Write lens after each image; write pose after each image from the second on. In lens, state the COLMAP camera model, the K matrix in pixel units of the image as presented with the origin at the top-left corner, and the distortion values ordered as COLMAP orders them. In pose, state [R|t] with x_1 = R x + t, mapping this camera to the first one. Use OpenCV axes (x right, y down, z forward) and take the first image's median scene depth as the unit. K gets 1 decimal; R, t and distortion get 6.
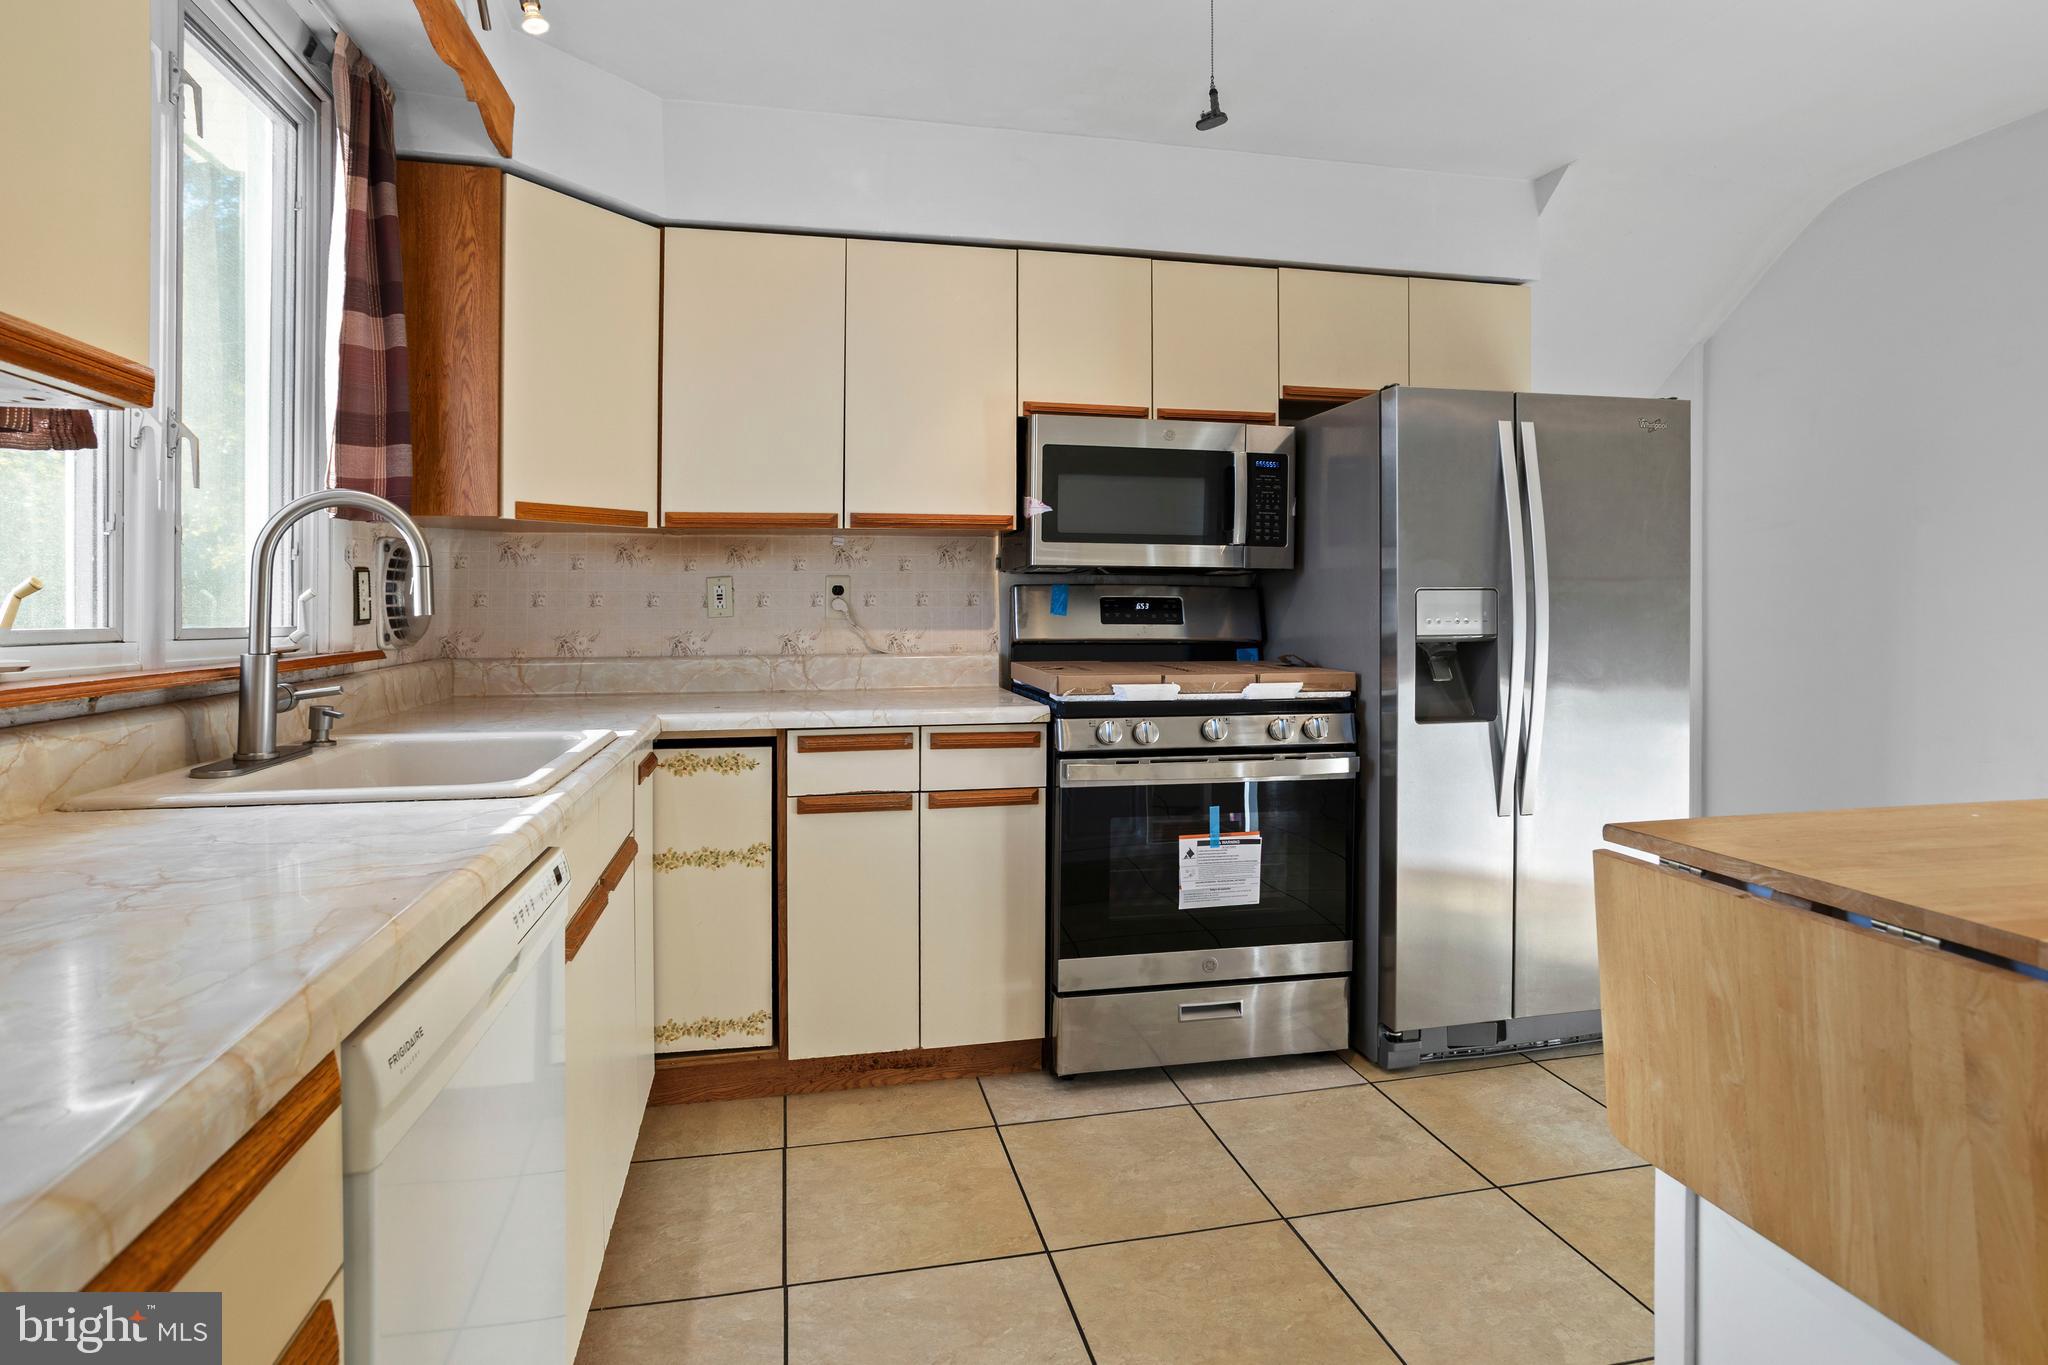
lens RADIAL K [[1020.3, 0, 991.6], [0, 1020.3, 599.0], [0, 0, 1]] dist [-0.044179, 0.025323]
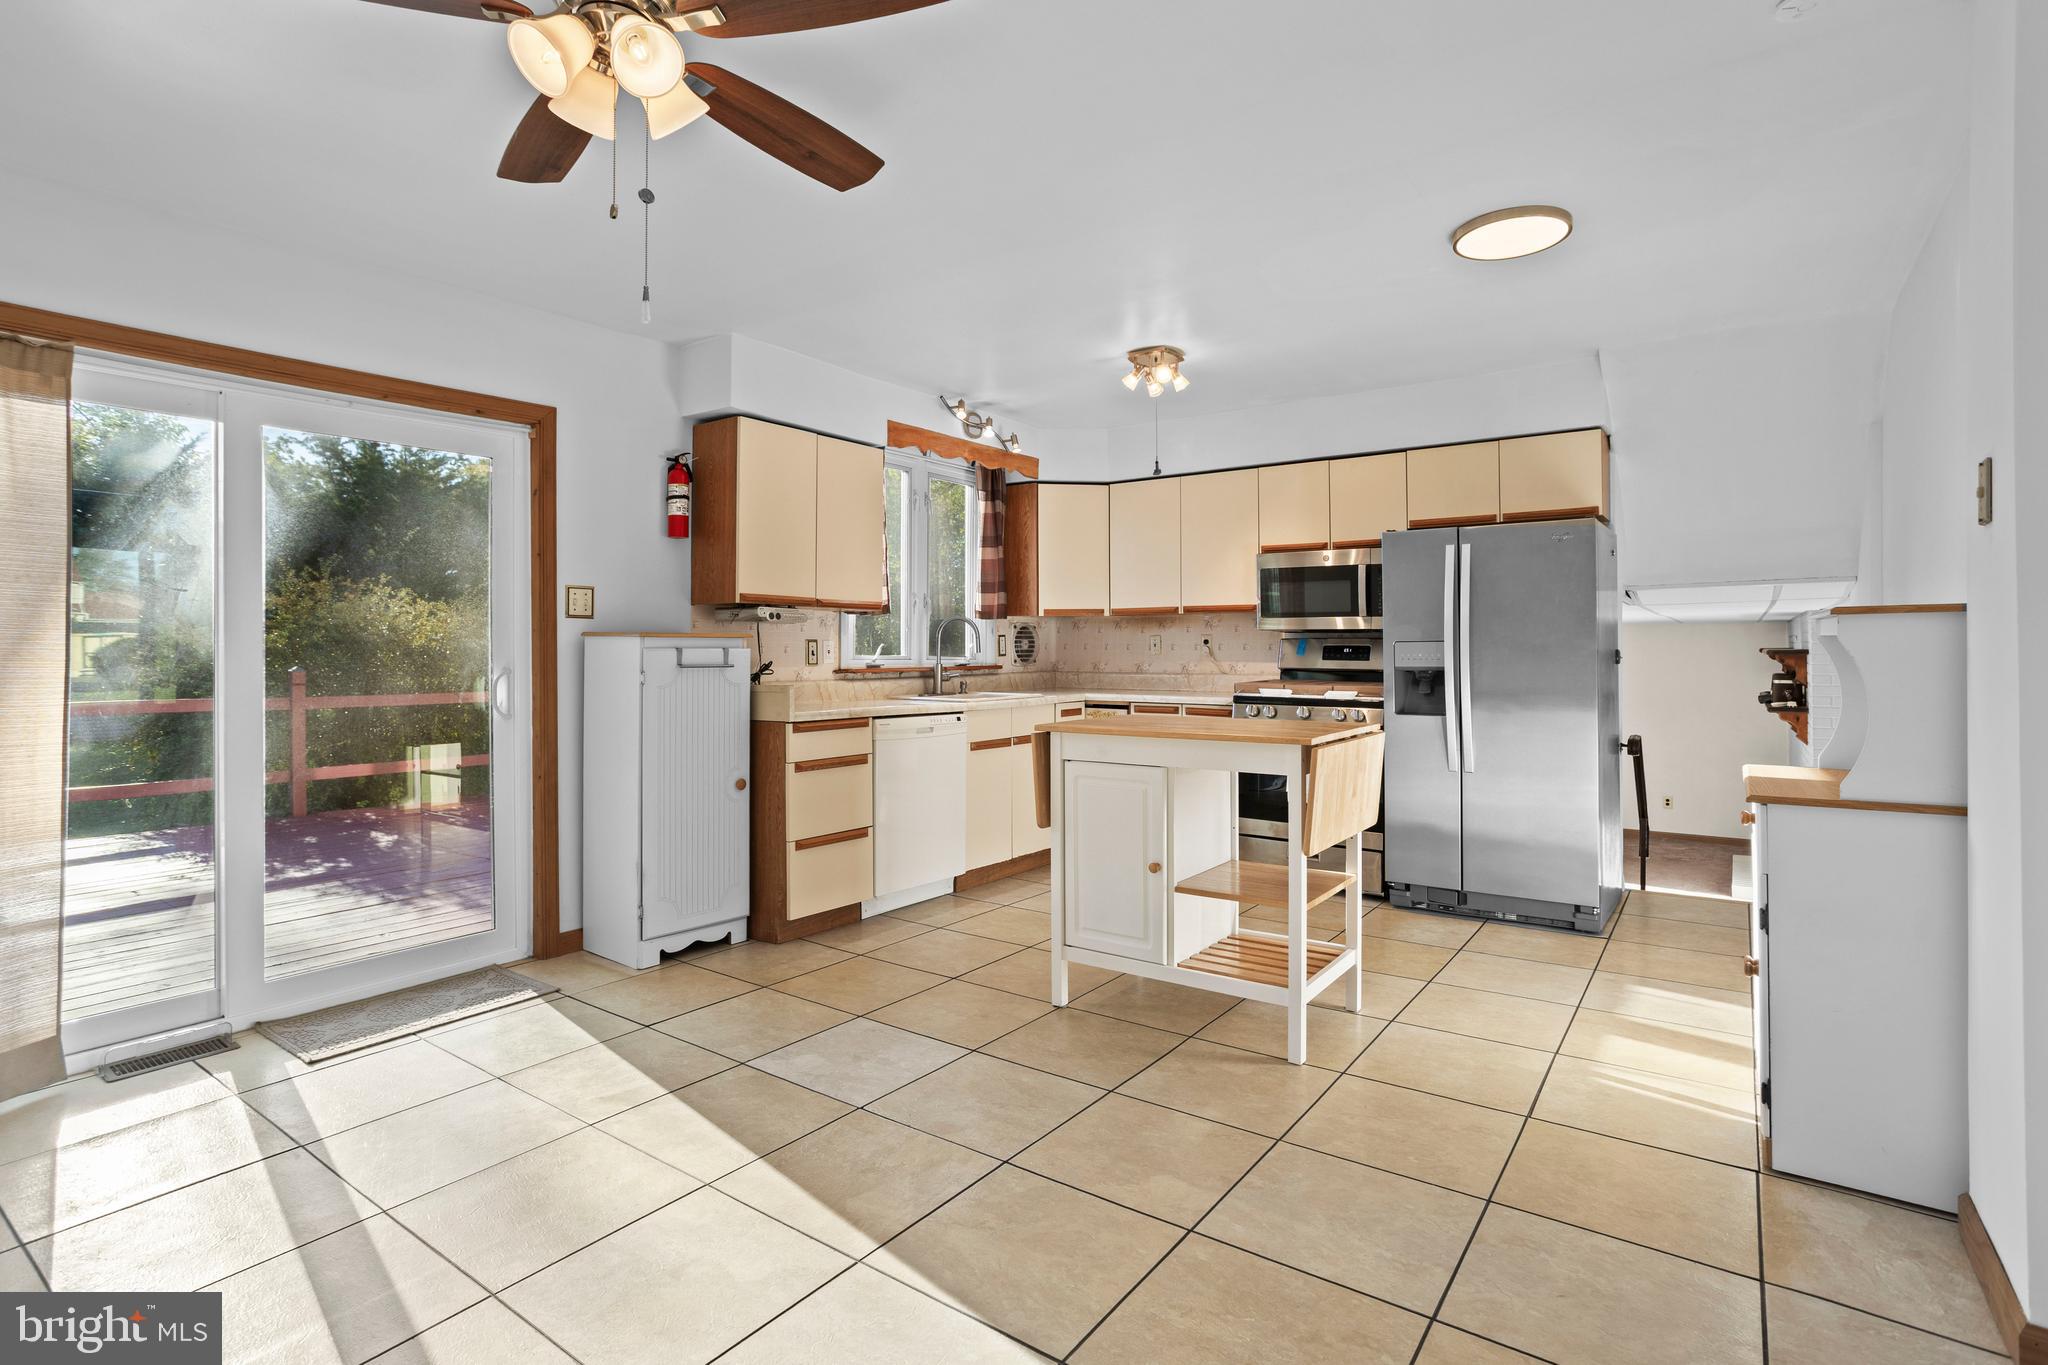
lens RADIAL K [[1020.3, 0, 1002.5], [0, 1020.3, 641.8], [0, 0, 1]] dist [-0.044179, 0.025323]
pose [[0.658336, -0.002700, -0.752720, 1.315641], [0.005835, 0.999982, 0.001516, -0.016615], [0.752702, -0.005390, 0.658339, -0.739573]]
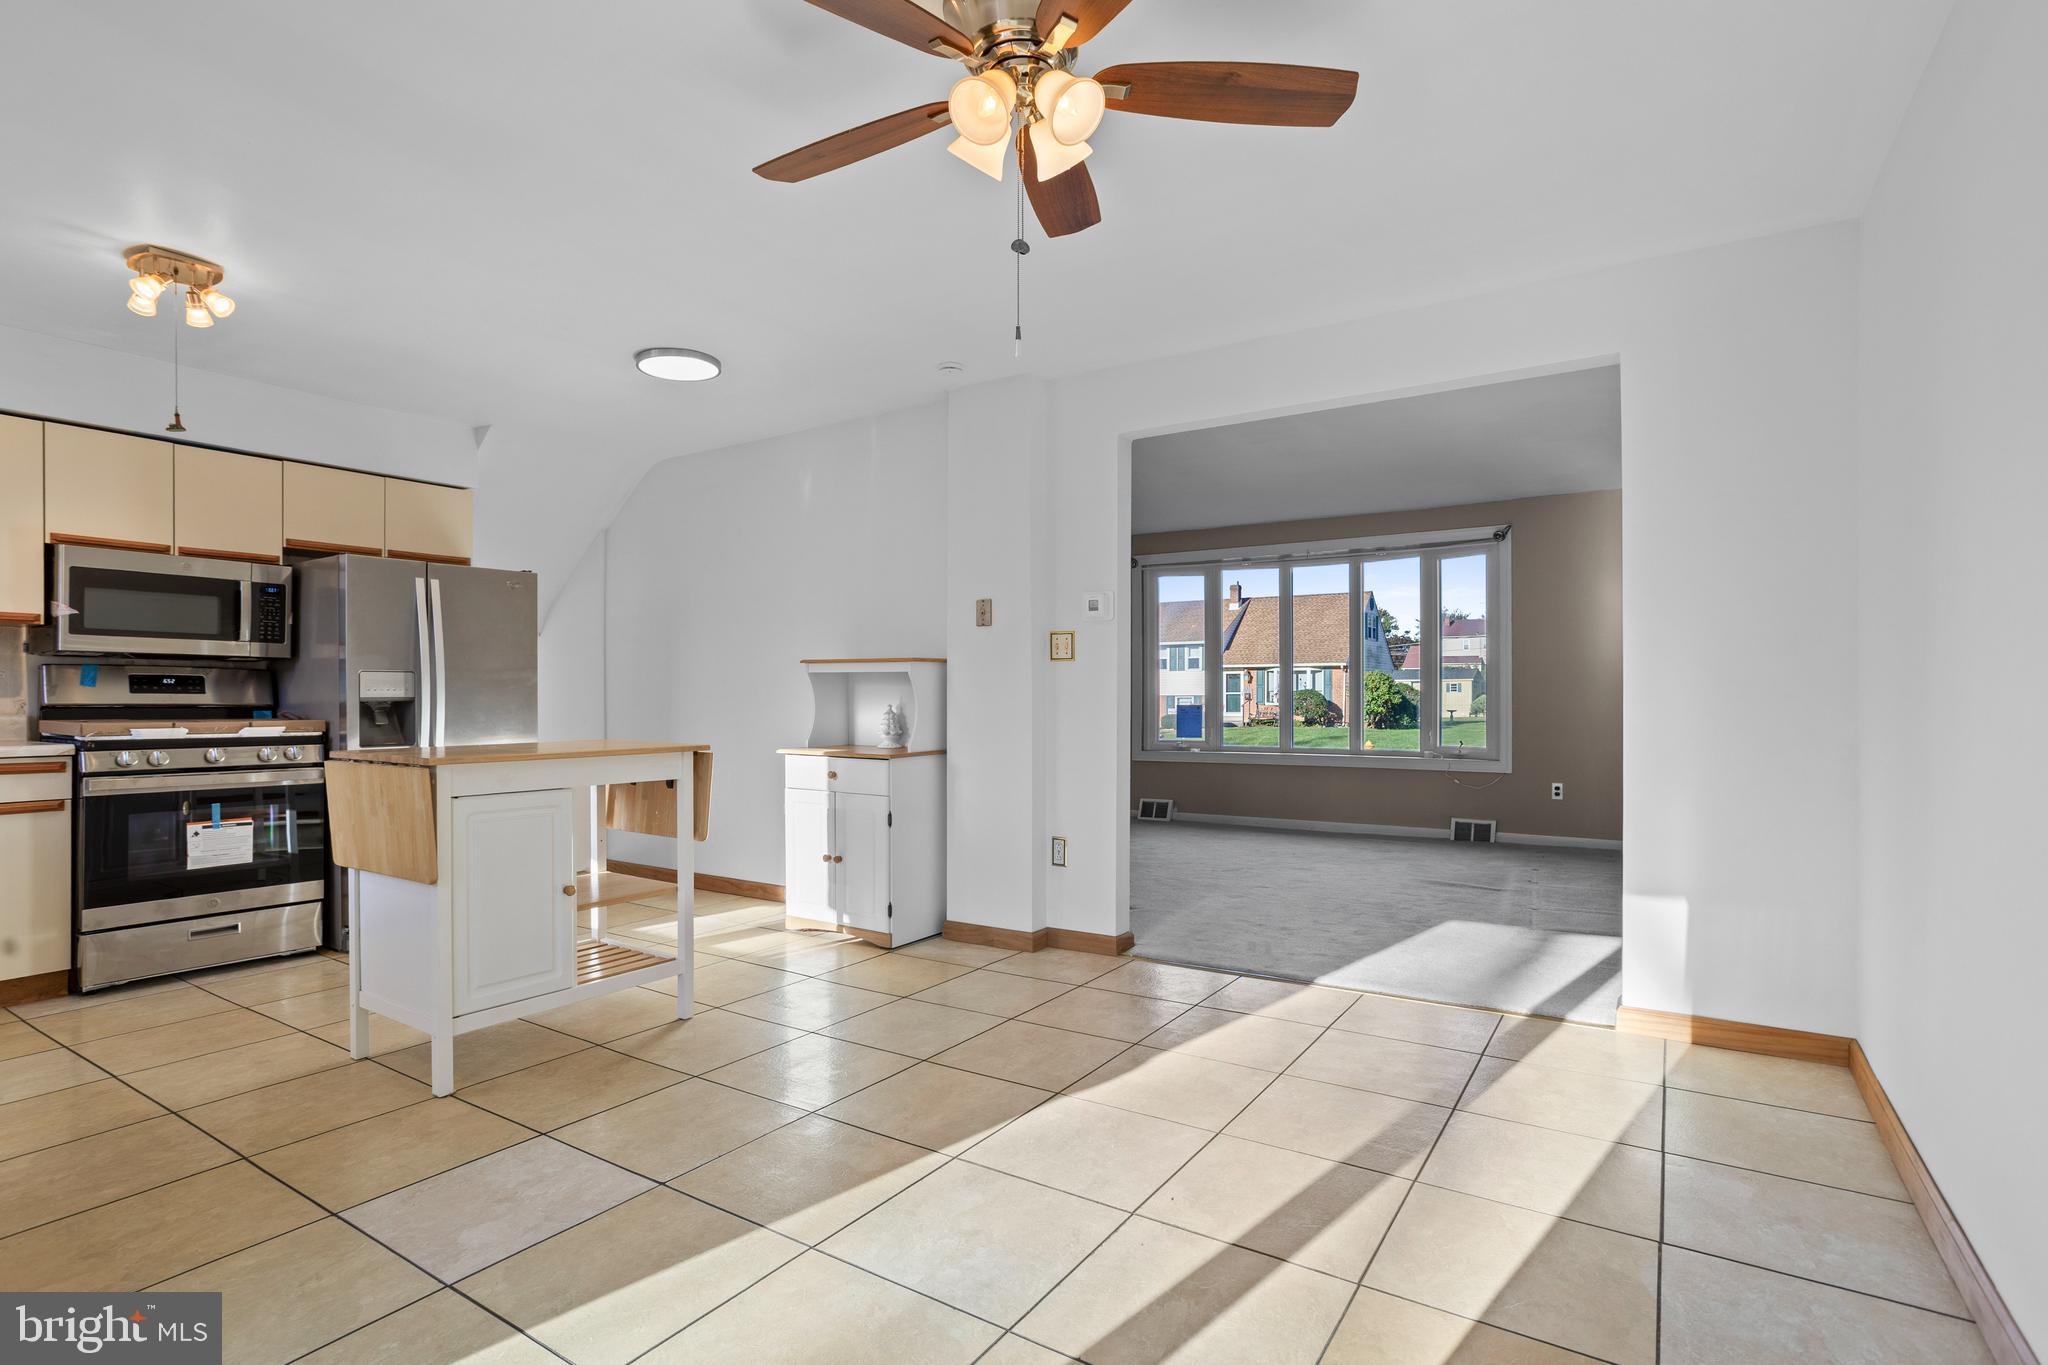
lens RADIAL K [[1020.3, 0, 1036.8], [0, 1020.3, 706.1], [0, 0, 1]] dist [-0.044179, 0.025323]
pose [[0.704357, -0.005288, 0.709826, 0.009592], [-0.004733, 0.999915, 0.012145, 0.023780], [-0.709830, -0.011914, 0.704272, -1.041452]]
